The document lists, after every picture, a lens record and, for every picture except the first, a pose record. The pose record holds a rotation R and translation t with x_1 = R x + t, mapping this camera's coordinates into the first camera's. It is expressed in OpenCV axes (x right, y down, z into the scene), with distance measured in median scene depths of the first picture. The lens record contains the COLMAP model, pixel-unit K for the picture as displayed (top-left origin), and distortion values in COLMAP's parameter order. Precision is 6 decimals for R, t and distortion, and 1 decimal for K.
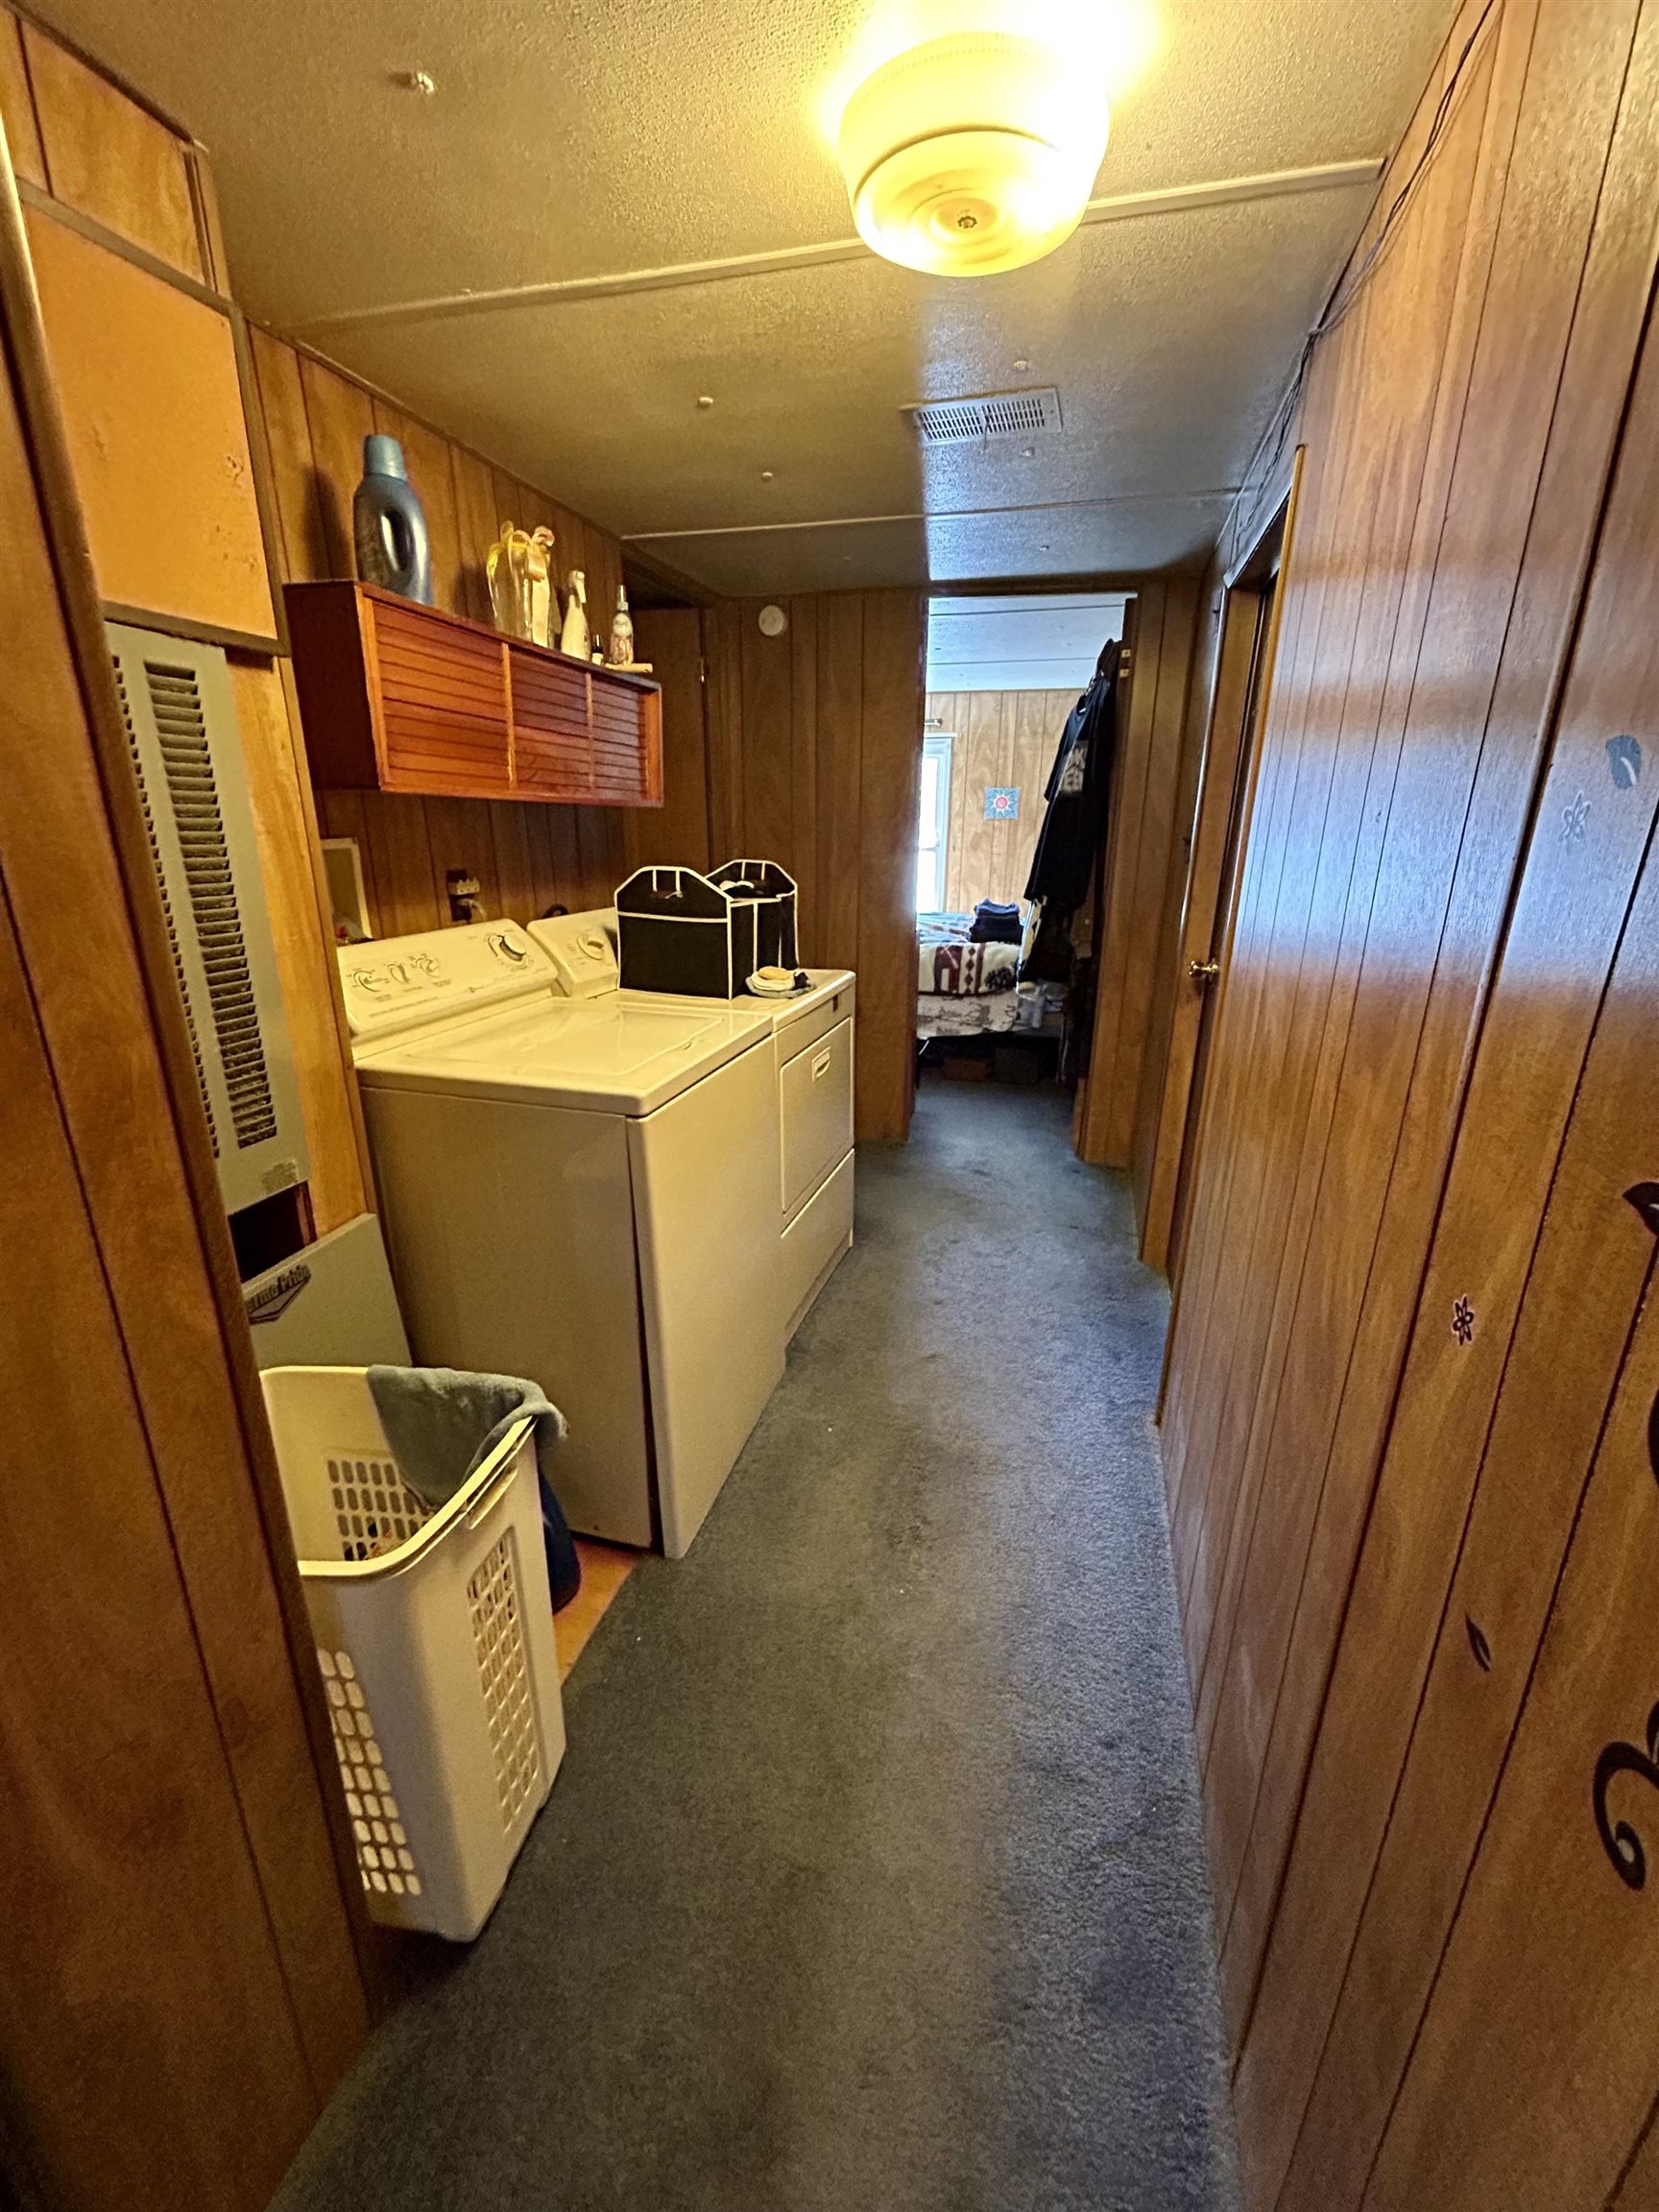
lens RADIAL K [[894.6, 0, 825.6], [0, 894.6, 1105.0], [0, 0, 1]] dist [0.001595, -0.000043]
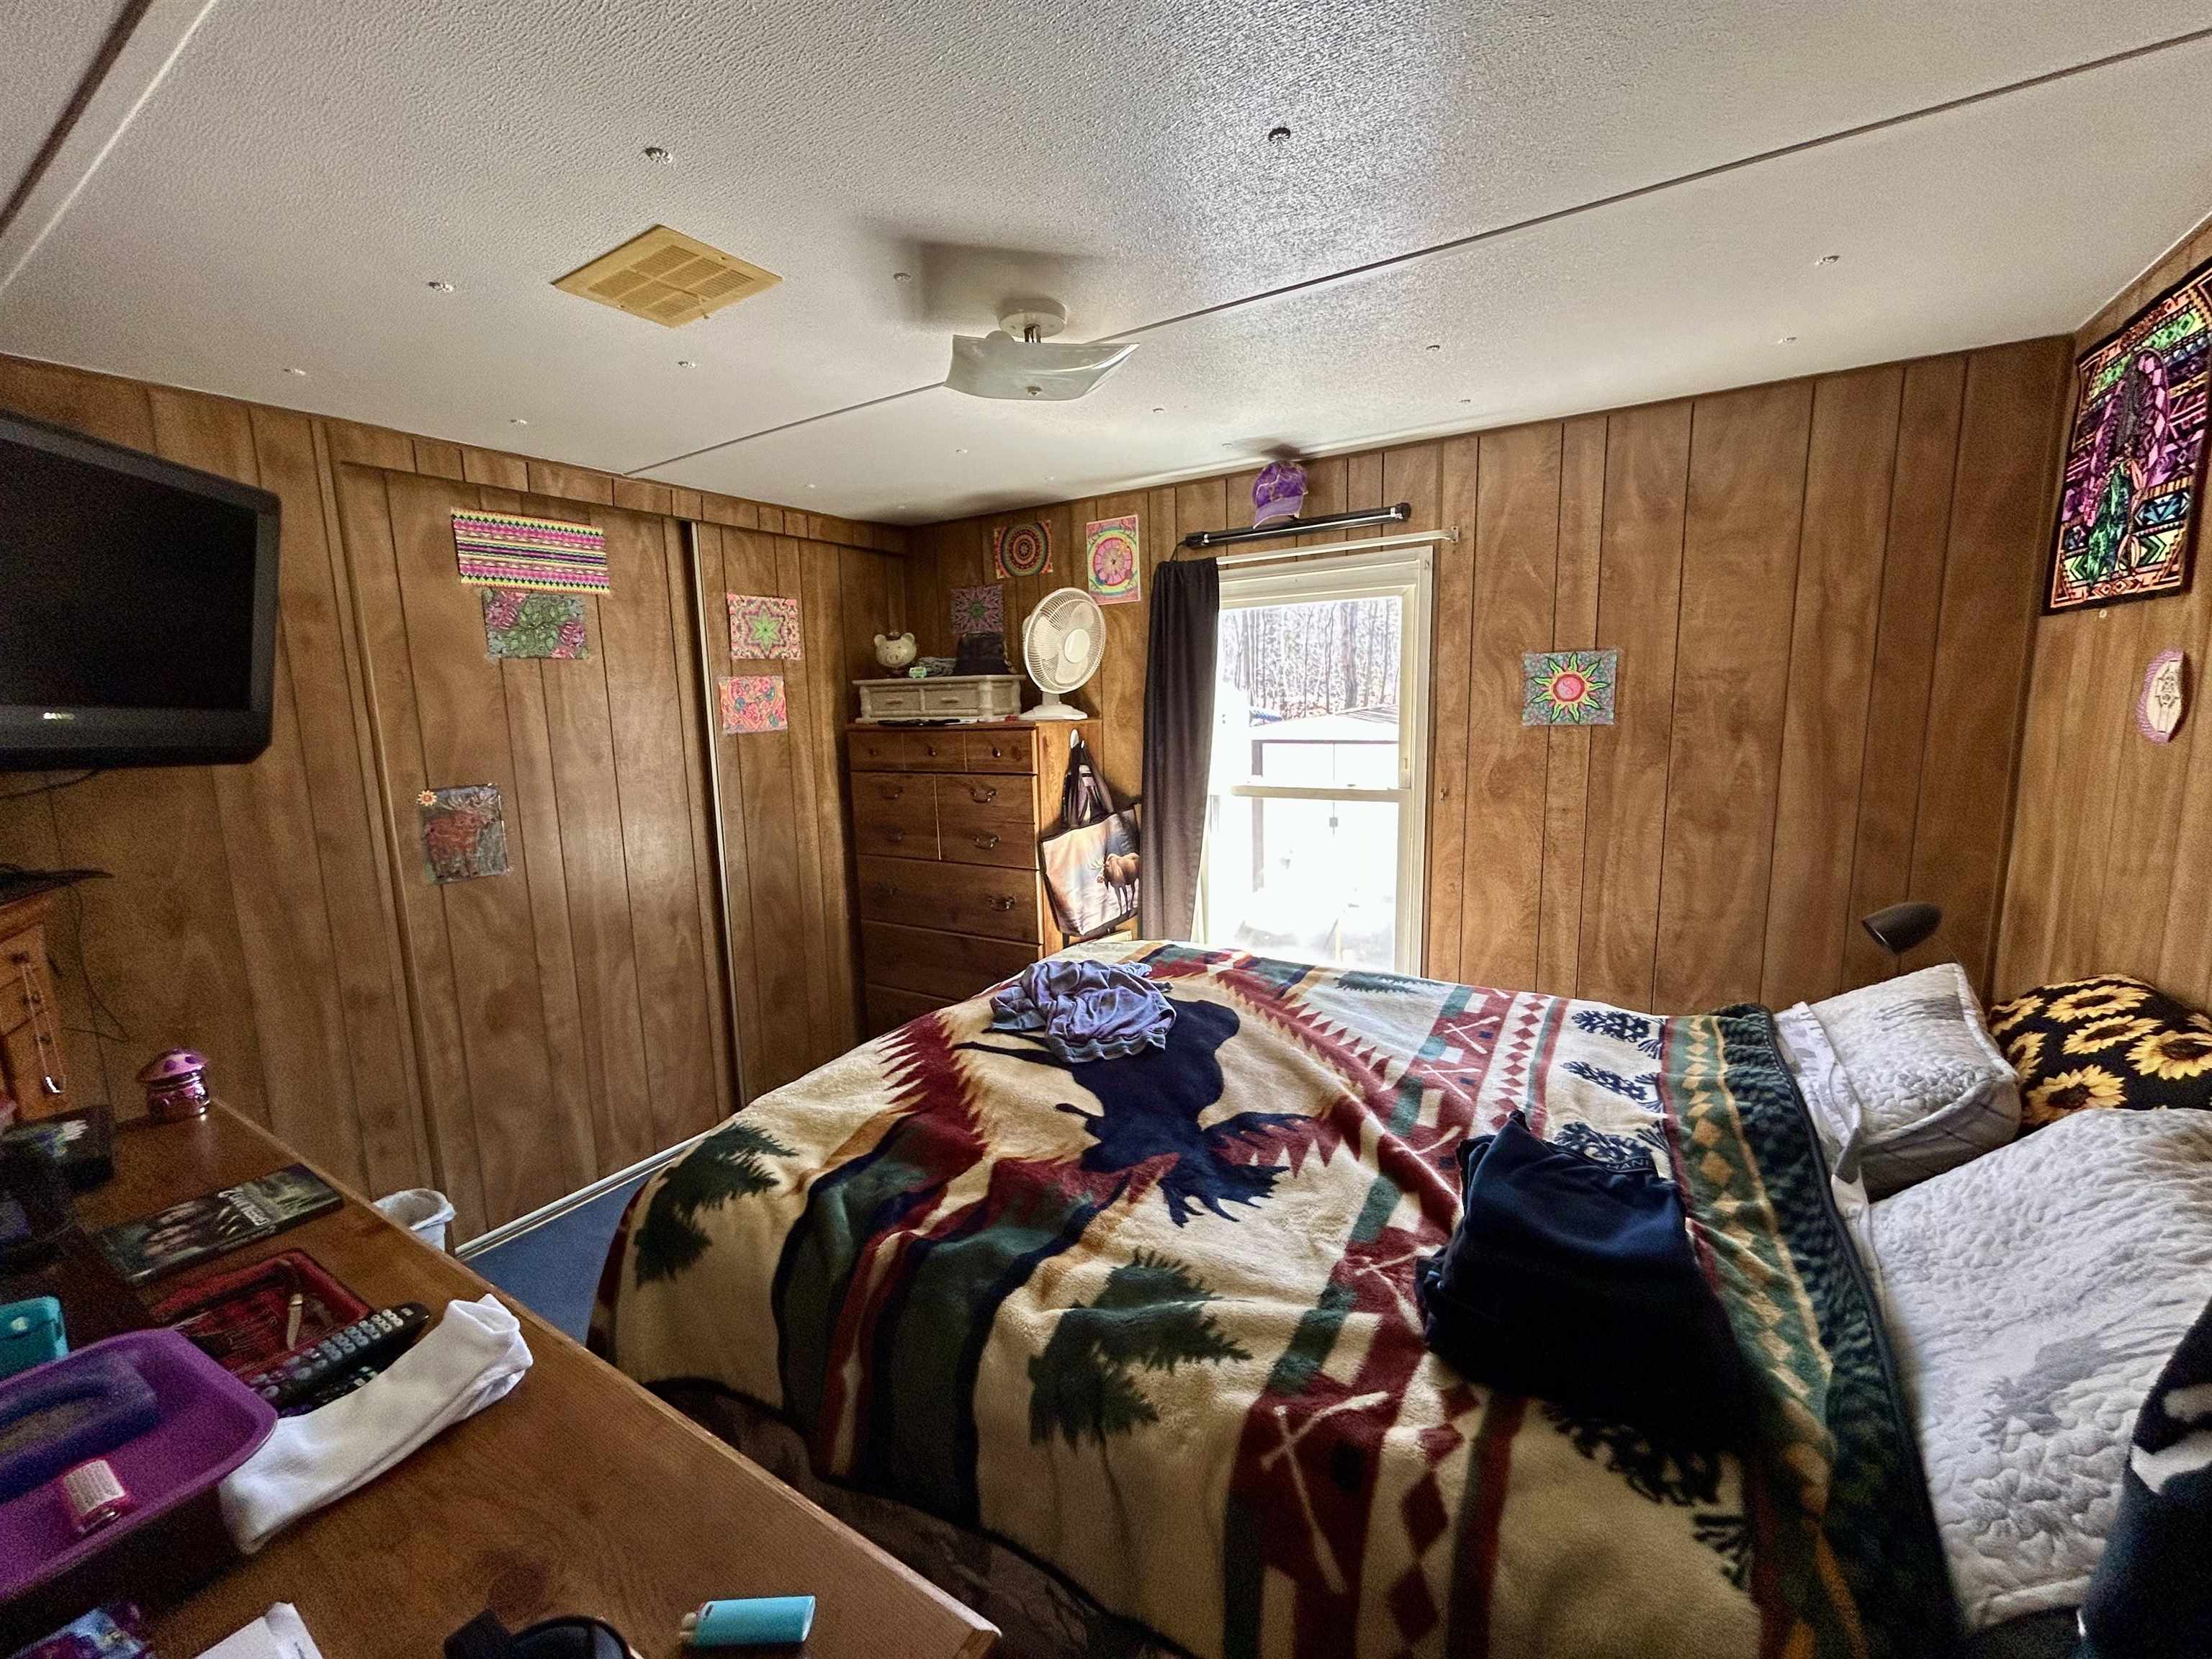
lens RADIAL K [[894.6, 0, 1106.4], [0, 894.6, 826.0], [0, 0, 1]] dist [0.001595, -0.000043]
pose [[0.959918, 0.006448, -0.280206, 0.111413], [-0.051717, 0.986644, -0.154465, -0.205237], [0.275468, 0.162766, 0.947431, 0.577175]]
